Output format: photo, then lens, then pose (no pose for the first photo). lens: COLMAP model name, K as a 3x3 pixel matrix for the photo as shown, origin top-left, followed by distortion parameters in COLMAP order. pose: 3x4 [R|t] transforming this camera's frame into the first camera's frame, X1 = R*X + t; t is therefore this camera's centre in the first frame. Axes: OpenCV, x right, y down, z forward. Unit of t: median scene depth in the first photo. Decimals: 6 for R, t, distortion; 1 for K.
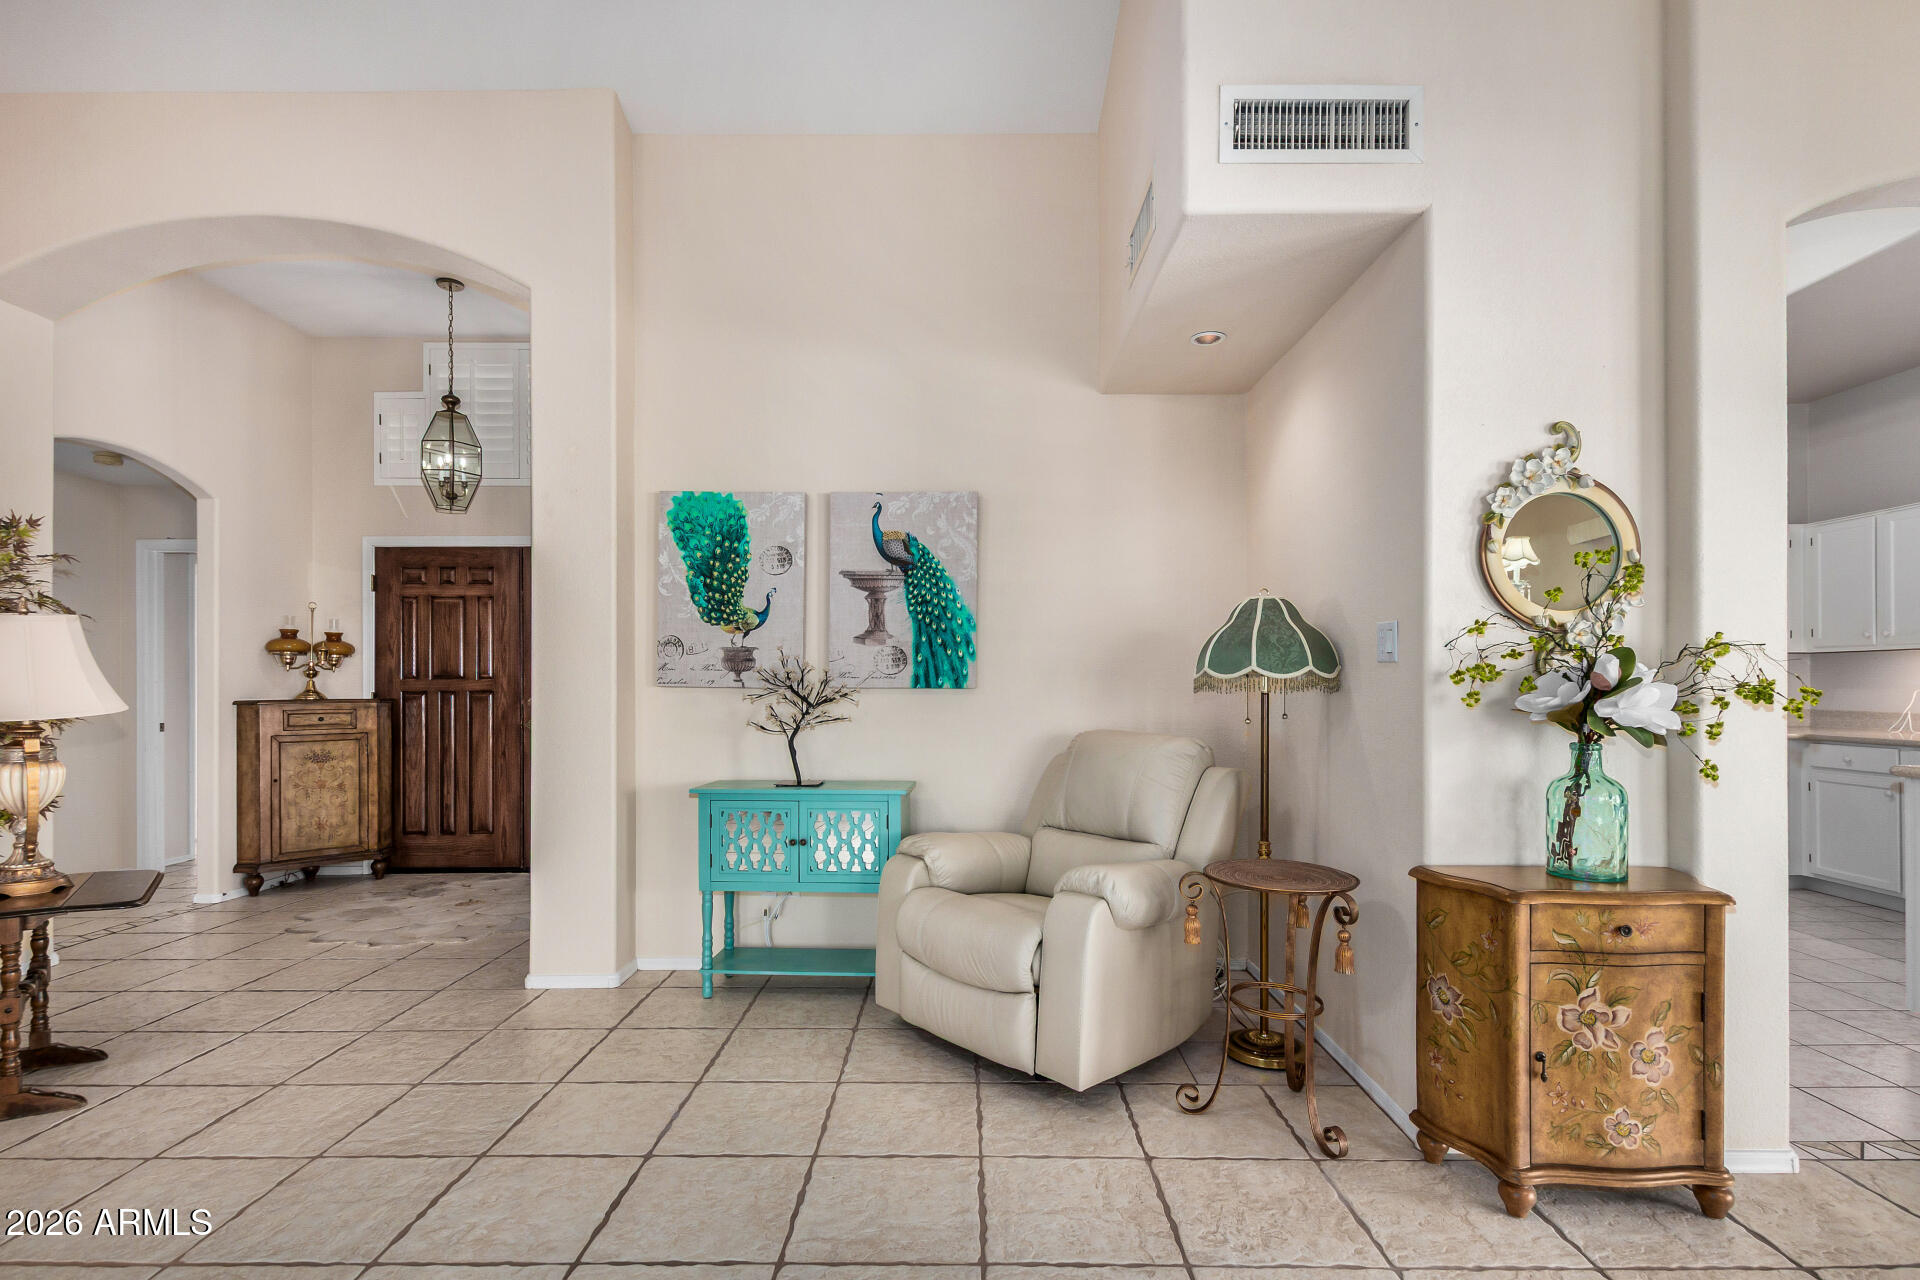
lens RADIAL K [[894.5, 0, 963.9], [0, 894.5, 681.0], [0, 0, 1]] dist [-0.002752, -0.001579]
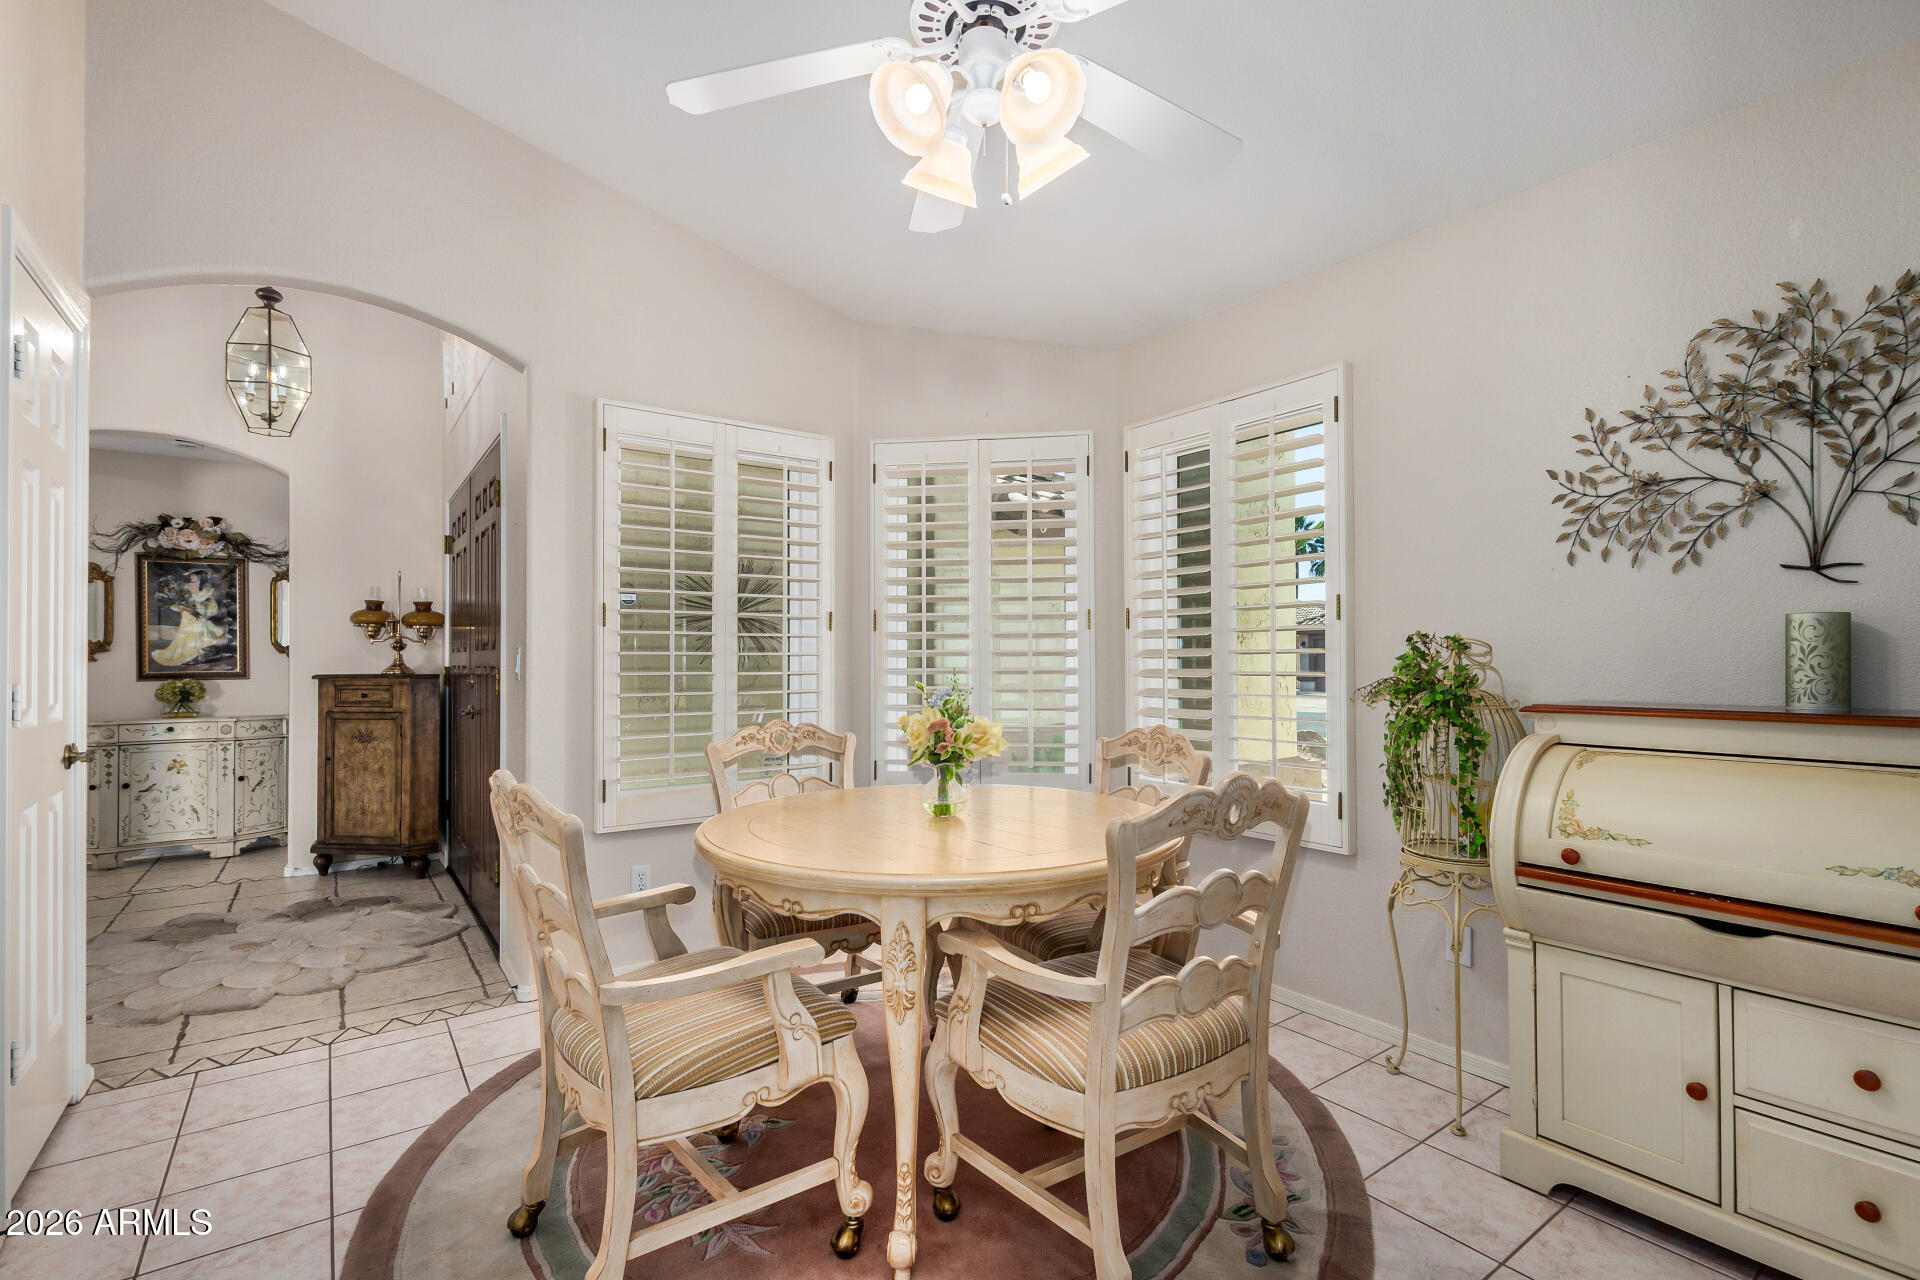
lens RADIAL K [[889.9, 0, 960.0], [0, 889.9, 640.0], [0, 0, 1]] dist [0.000101, -0.000105]
pose [[0.581852, -0.016733, -0.813123, 0.387066], [0.006848, 0.999854, -0.015675, 0.003832], [0.813266, 0.003553, 0.581881, 0.962740]]
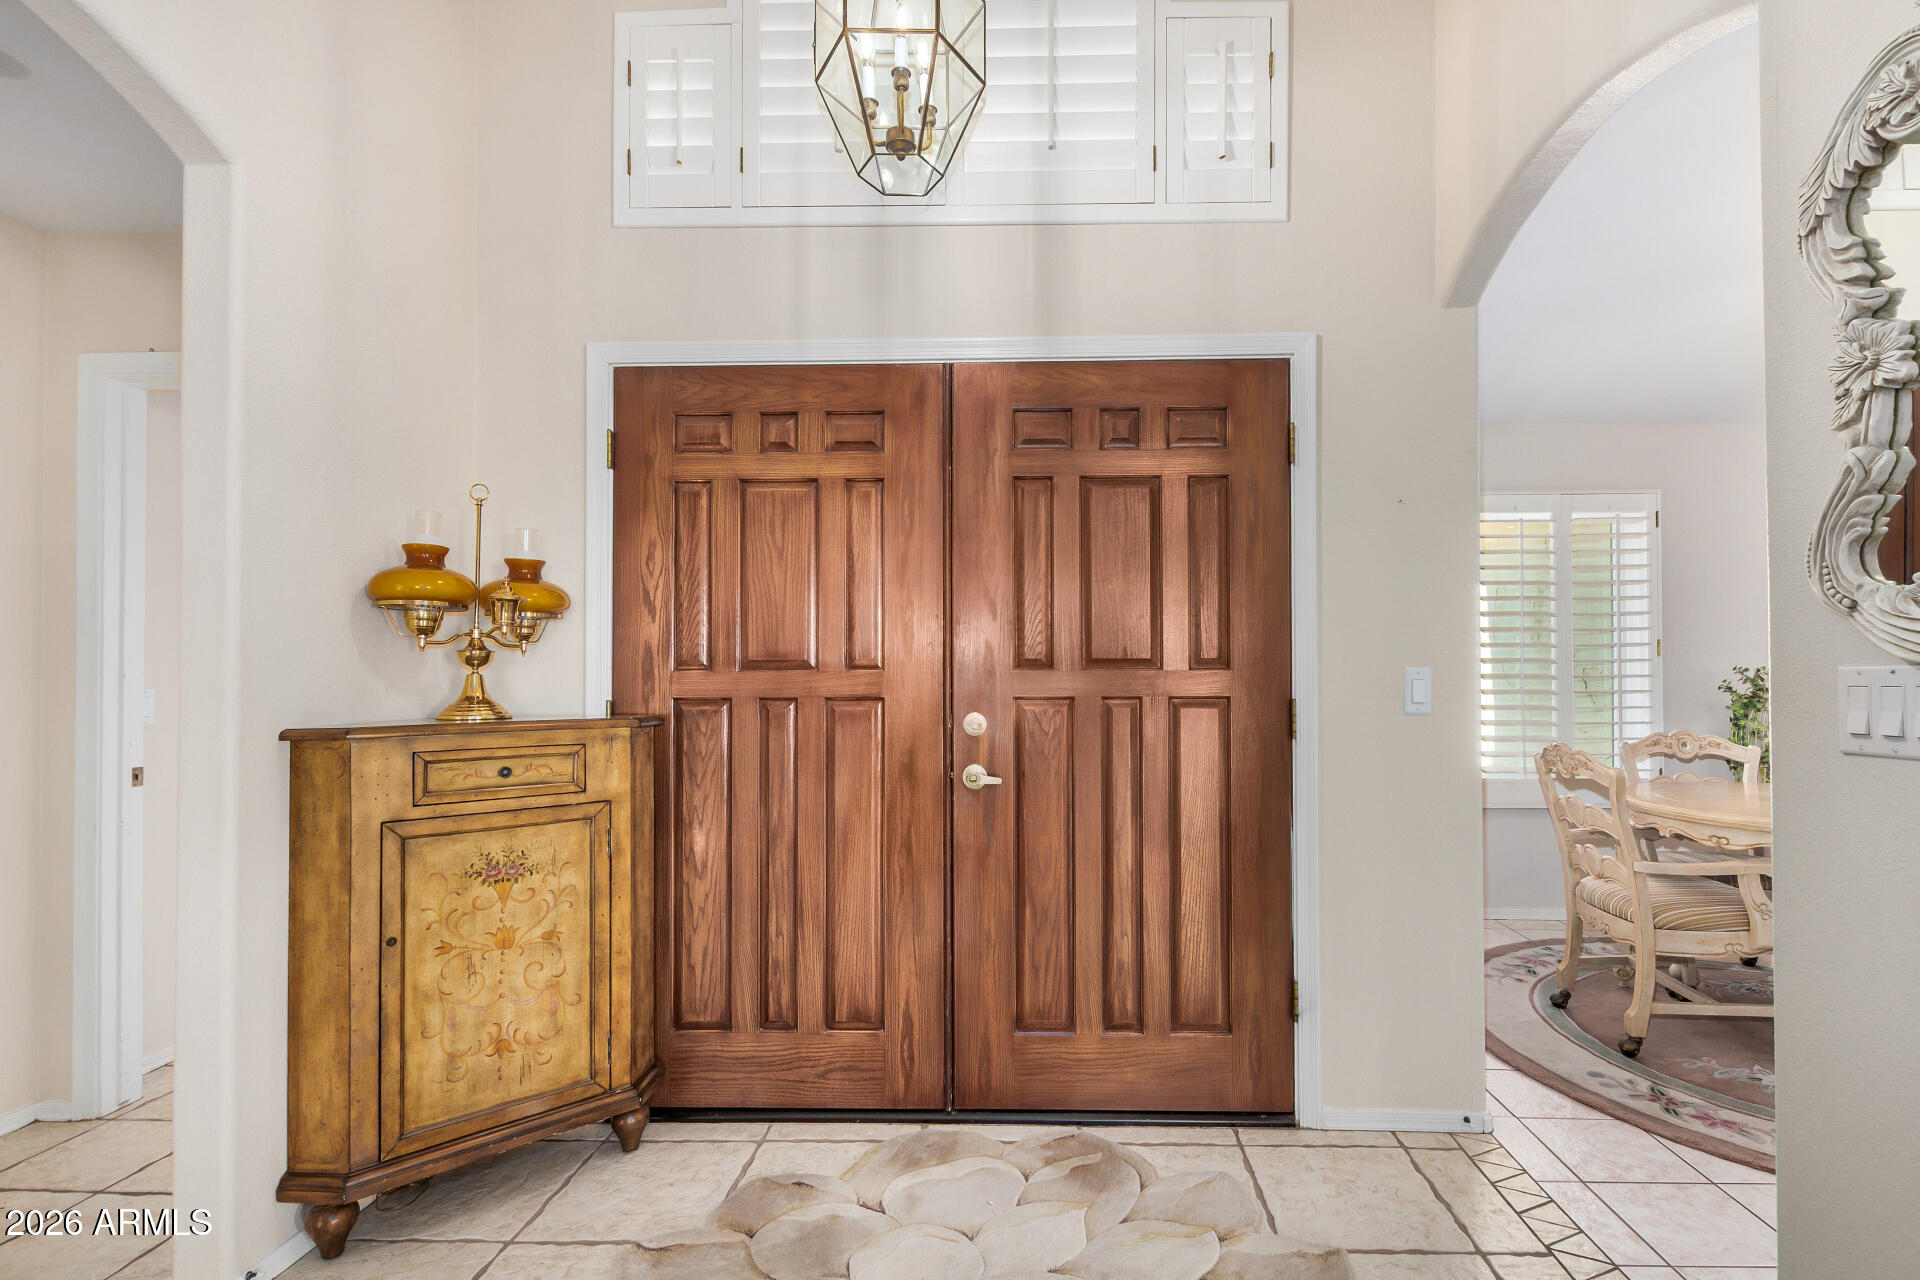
lens RADIAL K [[905.3, 0, 1024.8], [0, 905.3, 660.9], [0, 0, 1]] dist [0.000554, 0.000087]
pose [[0.999532, 0.000485, -0.030599, -0.478397], [-0.000768, 0.999957, -0.009238, -0.002725], [0.030593, 0.009258, 0.999489, 0.607047]]
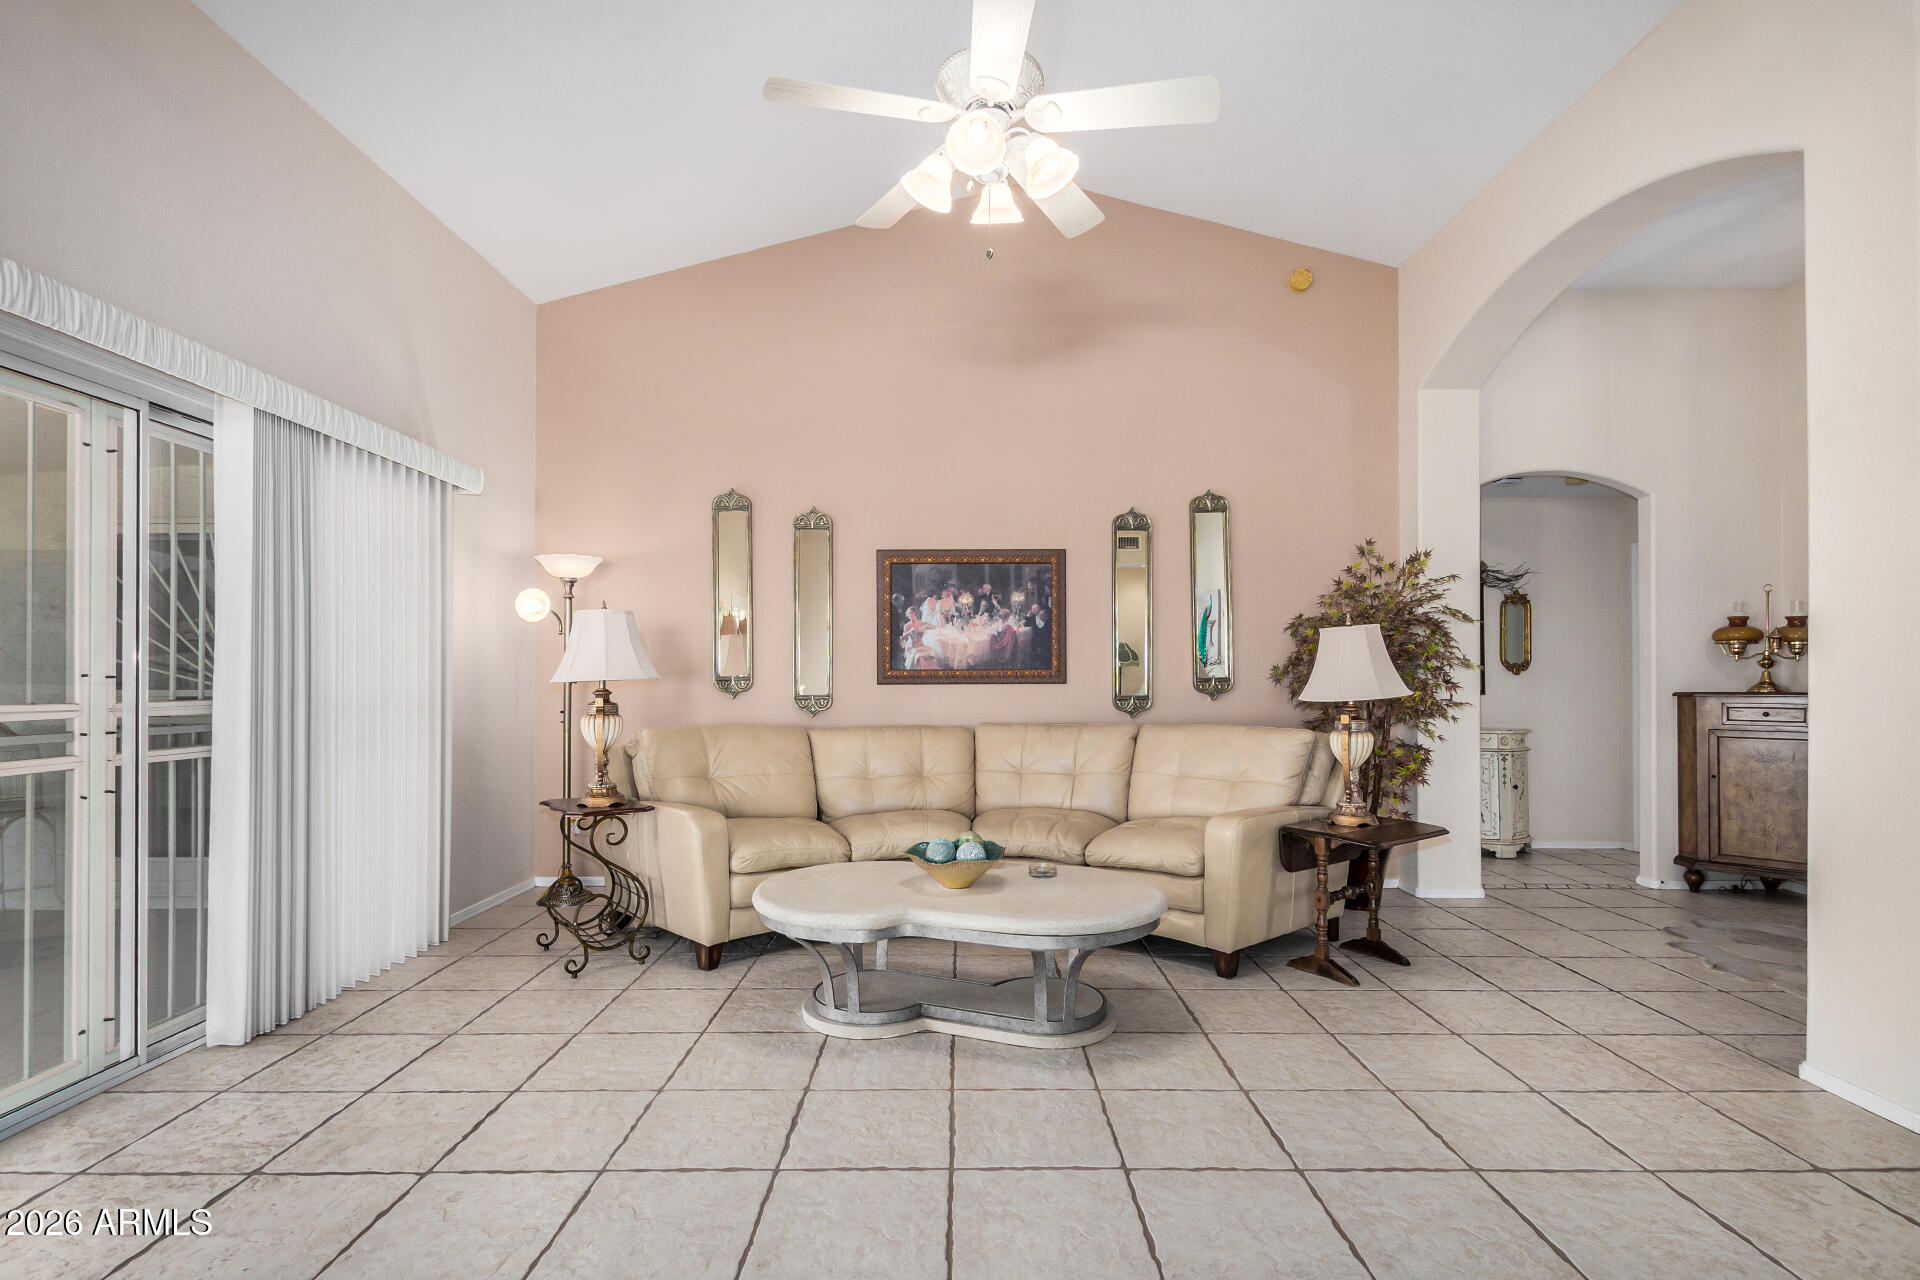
lens RADIAL K [[891.5, 0, 966.4], [0, 891.5, 673.2], [0, 0, 1]] dist [-0.000889, -0.000554]
pose [[-0.011213, -0.003805, -0.999930, 0.183685], [0.005024, 0.999980, -0.003862, 0.000790], [0.999925, -0.005067, -0.011194, 0.205849]]
